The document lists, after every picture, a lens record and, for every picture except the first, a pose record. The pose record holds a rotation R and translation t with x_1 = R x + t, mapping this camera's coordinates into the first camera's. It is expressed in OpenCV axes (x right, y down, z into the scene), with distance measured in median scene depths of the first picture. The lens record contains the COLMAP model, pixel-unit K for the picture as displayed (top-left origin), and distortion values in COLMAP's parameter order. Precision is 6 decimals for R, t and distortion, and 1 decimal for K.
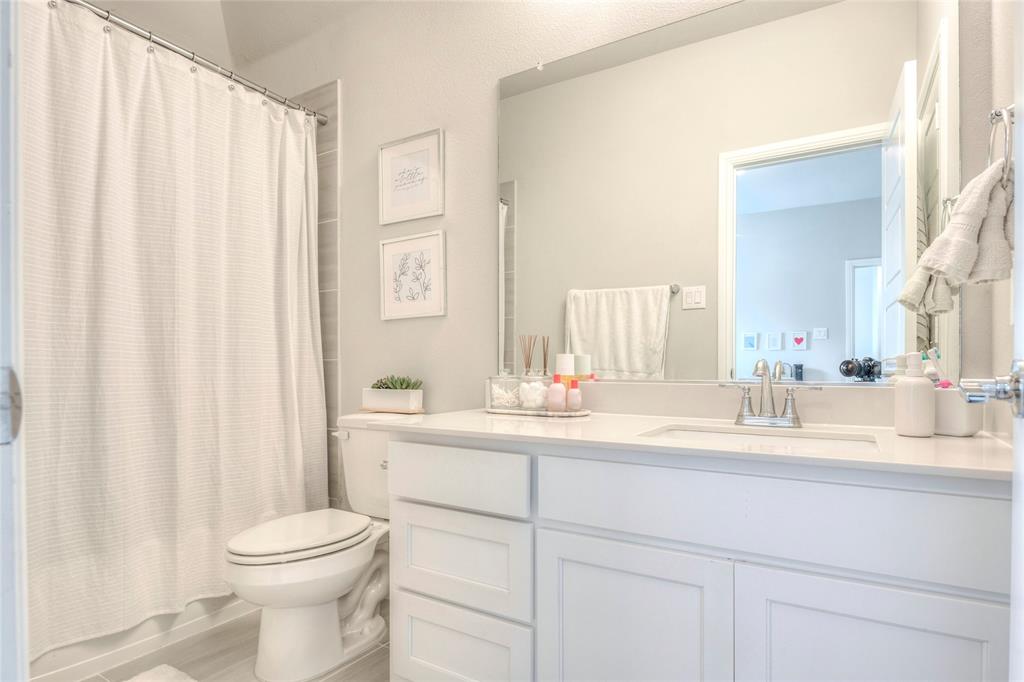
lens RADIAL K [[555.3, 0, 511.3], [0, 555.3, 378.0], [0, 0, 1]] dist [-0.000069, -0.000038]
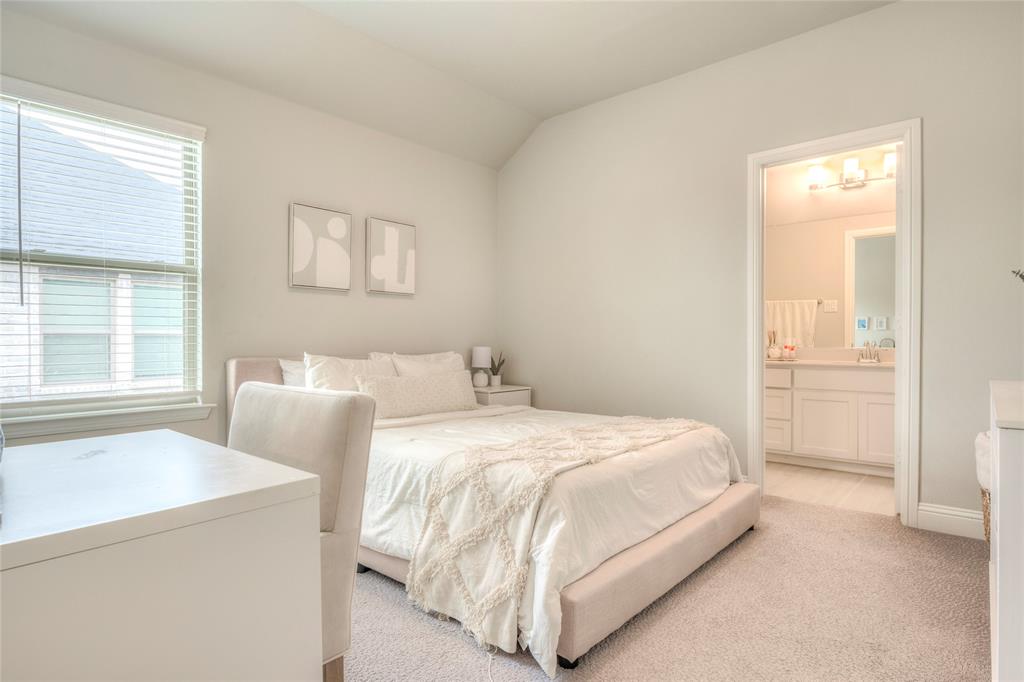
lens RADIAL K [[551.1, 0, 511.9], [0, 551.1, 351.7], [0, 0, 1]] dist [-0.001388, -0.000204]
pose [[0.987039, -0.000702, -0.160477, -0.460504], [0.000685, 1.000000, -0.000161, 0.013007], [0.160477, 0.000049, 0.987040, -1.072826]]
